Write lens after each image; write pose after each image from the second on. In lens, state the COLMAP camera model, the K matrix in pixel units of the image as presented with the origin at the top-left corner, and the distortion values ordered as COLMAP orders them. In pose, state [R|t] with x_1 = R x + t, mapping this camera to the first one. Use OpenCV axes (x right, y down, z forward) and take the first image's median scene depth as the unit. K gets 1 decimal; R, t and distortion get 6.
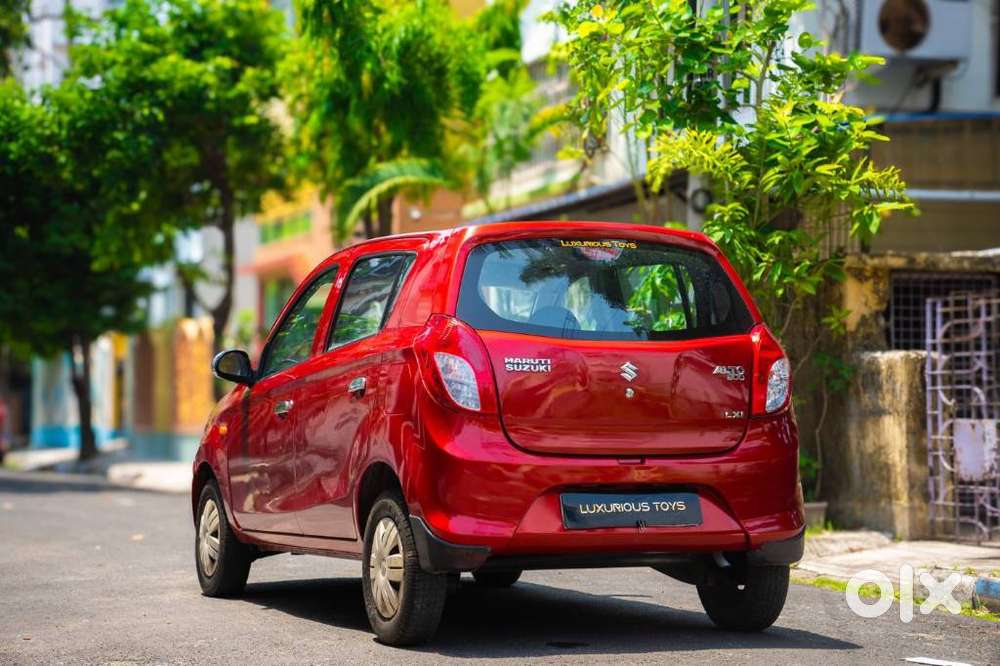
lens RADIAL K [[2108.9, 0, 500.0], [0, 2108.9, 333.0], [0, 0, 1]] dist [0.578652, 0.743039]
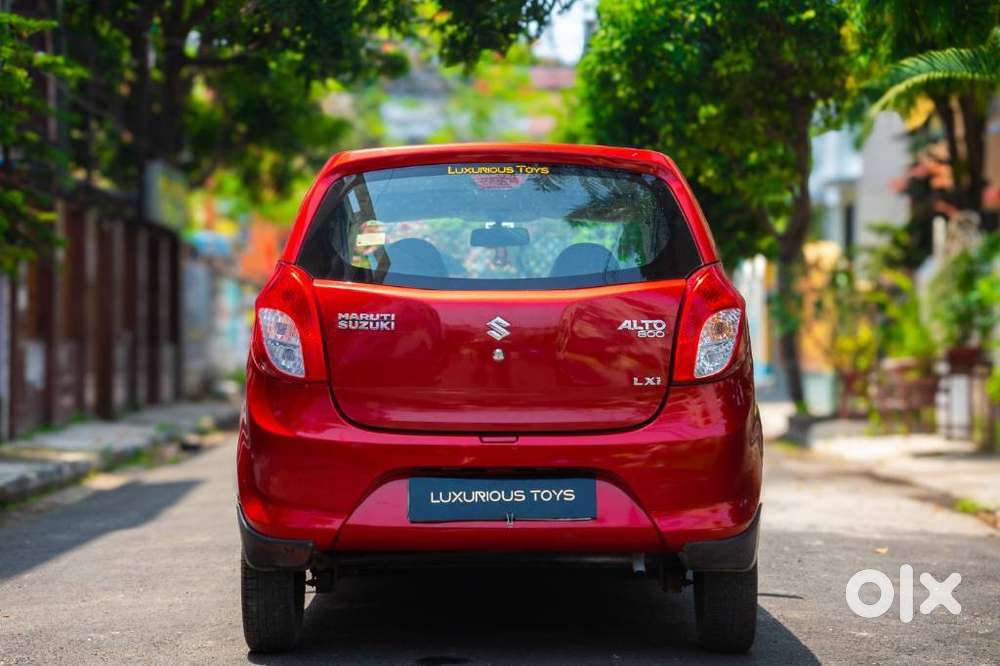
lens RADIAL K [[2277.8, 0, 471.8], [0, 2277.8, 327.3], [0, 0, 1]] dist [0.614868, 0.706052]
pose [[0.921872, -0.003987, -0.387475, 0.141893], [0.016572, 0.999438, 0.029143, -0.002825], [0.387141, -0.033287, 0.921420, 0.070918]]
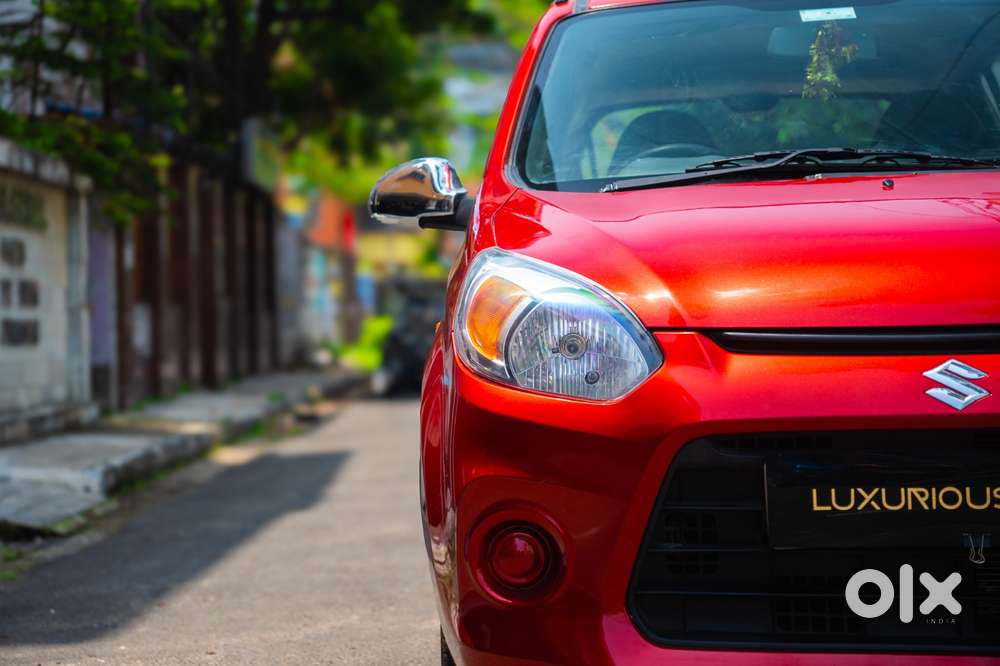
lens RADIAL K [[2108.9, 0, 500.0], [0, 2108.9, 333.0], [0, 0, 1]] dist [0.578652, 0.743039]
pose [[0.921984, -0.013229, -0.387002, 0.043519], [0.031737, 0.998636, 0.041471, 0.009515], [0.385925, -0.050518, 0.921146, 0.188671]]
